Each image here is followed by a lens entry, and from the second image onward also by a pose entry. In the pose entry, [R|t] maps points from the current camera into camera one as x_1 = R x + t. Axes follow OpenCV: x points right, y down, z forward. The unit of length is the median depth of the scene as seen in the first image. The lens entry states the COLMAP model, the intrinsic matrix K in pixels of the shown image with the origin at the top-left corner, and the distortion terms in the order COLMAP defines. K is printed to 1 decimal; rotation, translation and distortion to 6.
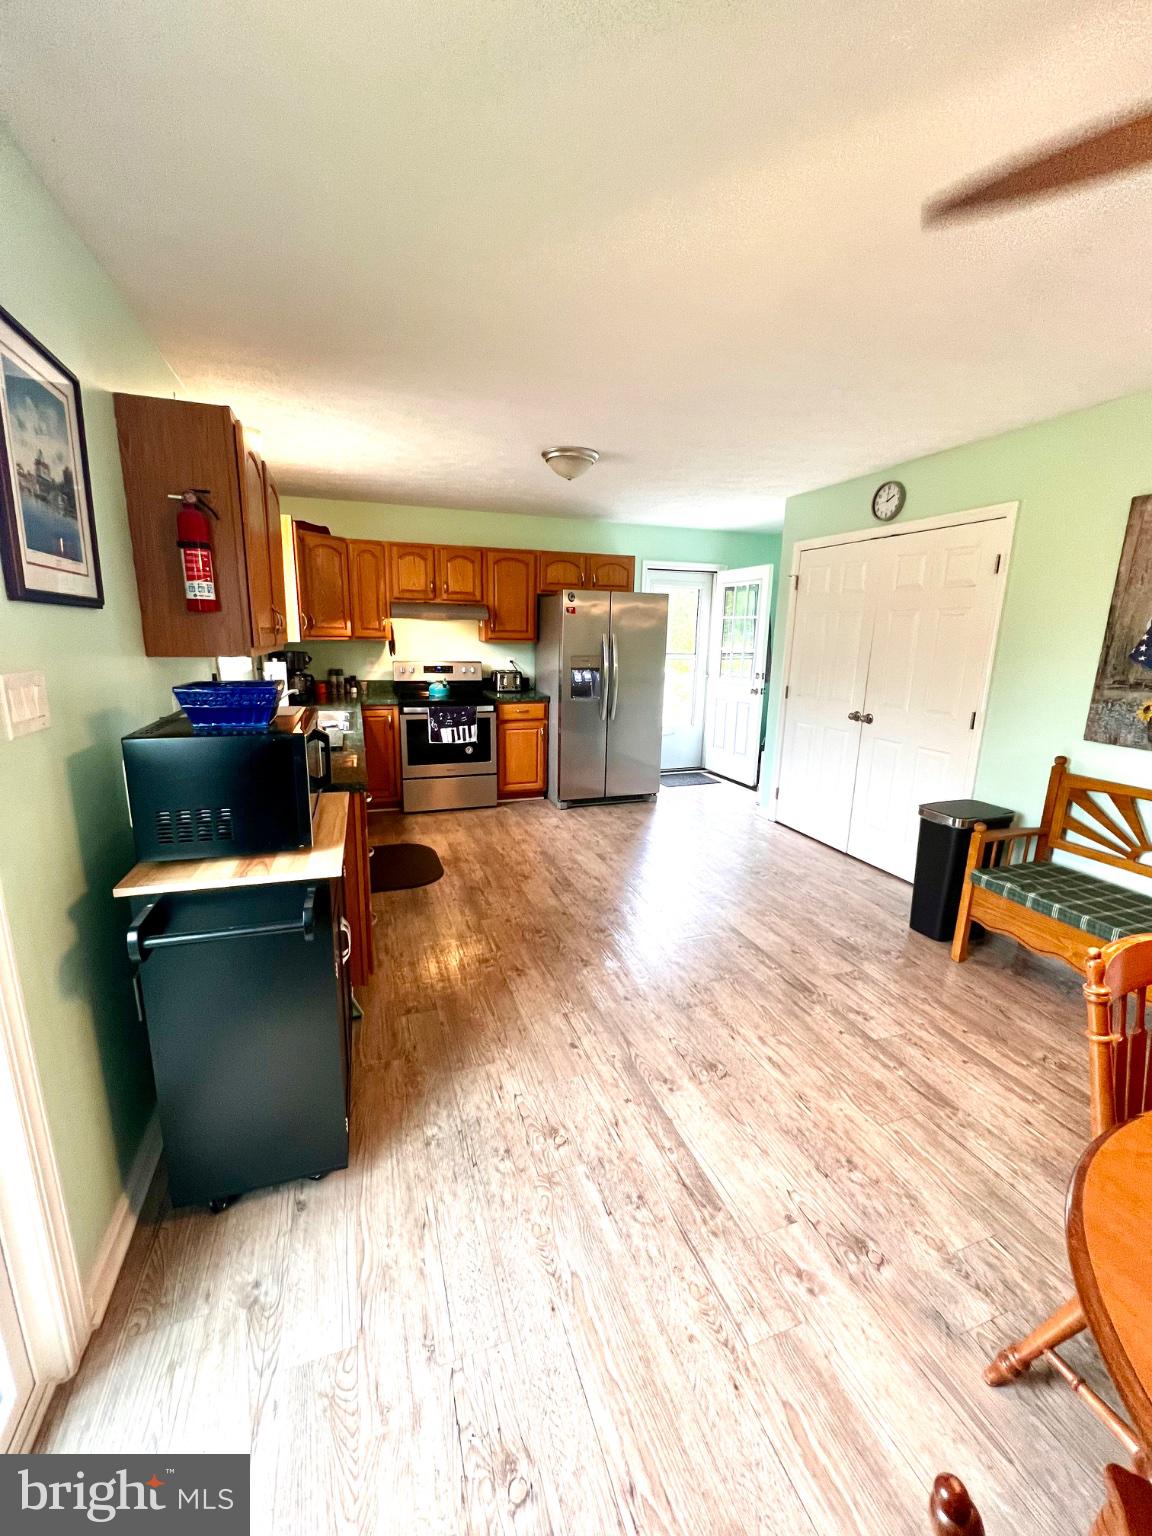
lens RADIAL K [[619.1, 0, 578.1], [0, 619.1, 769.9], [0, 0, 1]] dist [-0.002896, 0.000755]
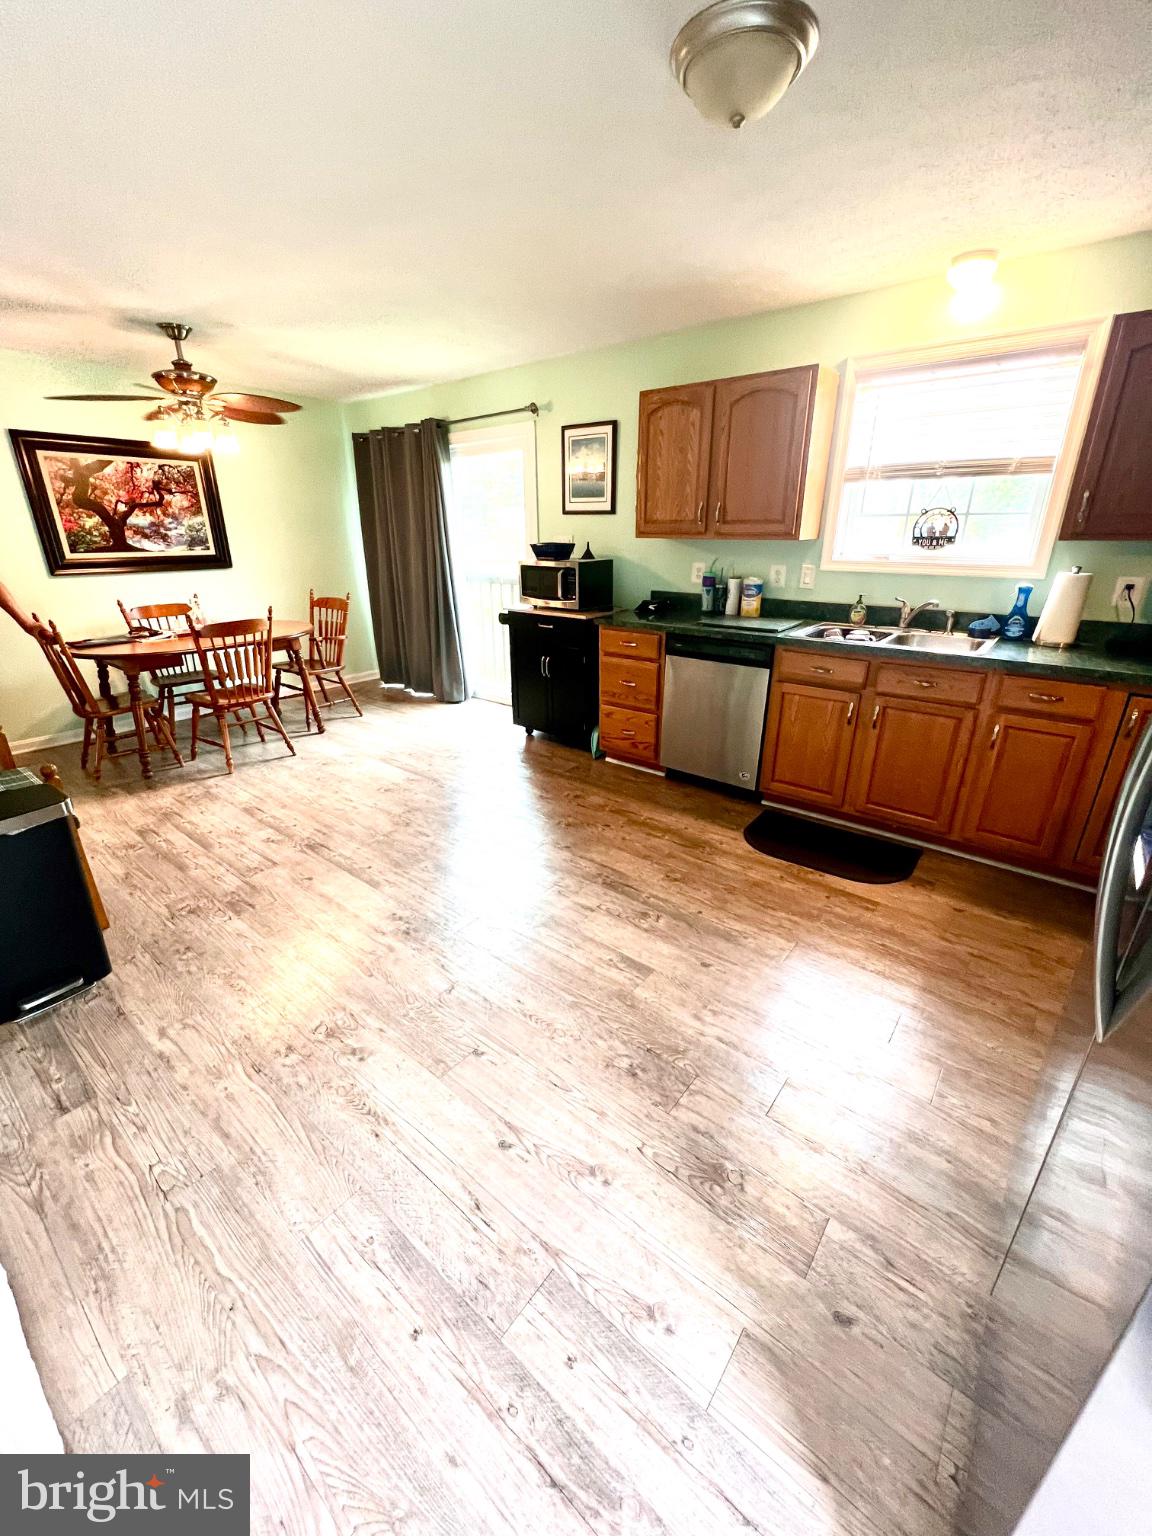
lens RADIAL K [[619.1, 0, 572.7], [0, 619.1, 768.0], [0, 0, 1]] dist [-0.002896, 0.000755]
pose [[-0.857092, 0.174317, -0.484775, 0.272512], [-0.124356, 0.843177, 0.523057, -0.237023], [0.499928, 0.508593, -0.701003, 1.109435]]
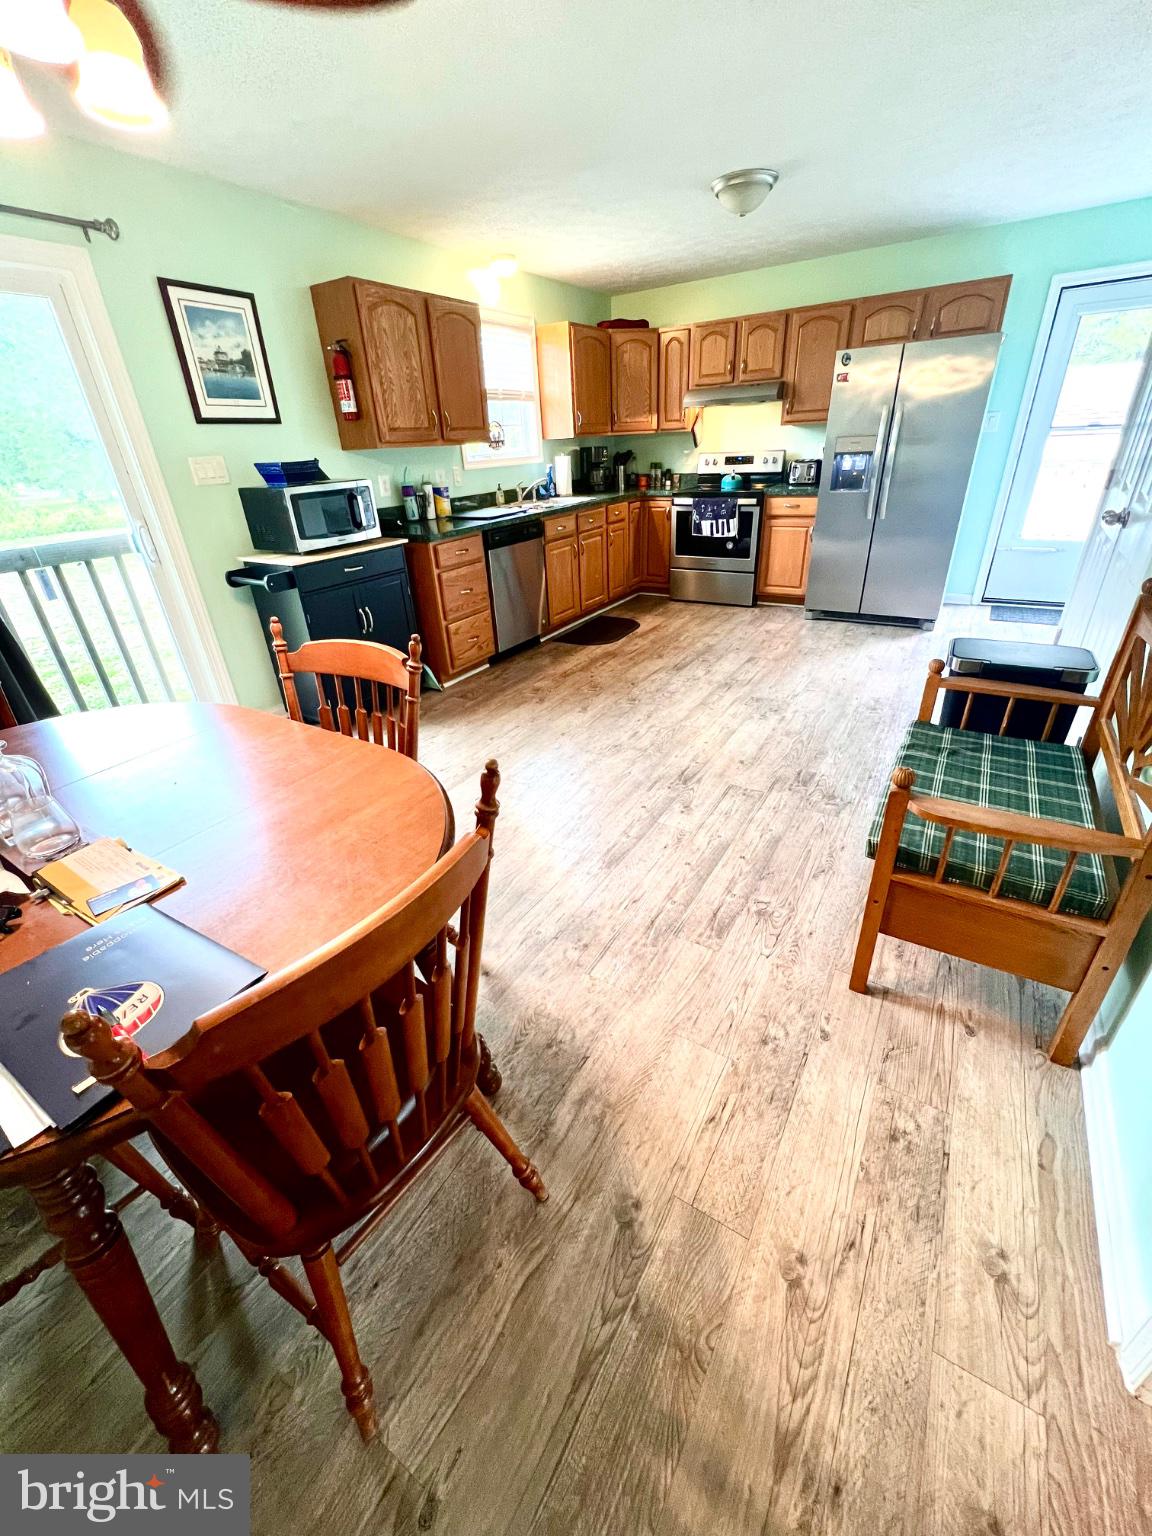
lens RADIAL K [[619.1, 0, 570.8], [0, 619.1, 772.5], [0, 0, 1]] dist [-0.002896, 0.000755]
pose [[0.617095, 0.327619, -0.715444, 0.558605], [-0.111789, 0.936484, 0.332417, 0.010402], [0.778908, -0.125155, 0.614523, 0.120889]]
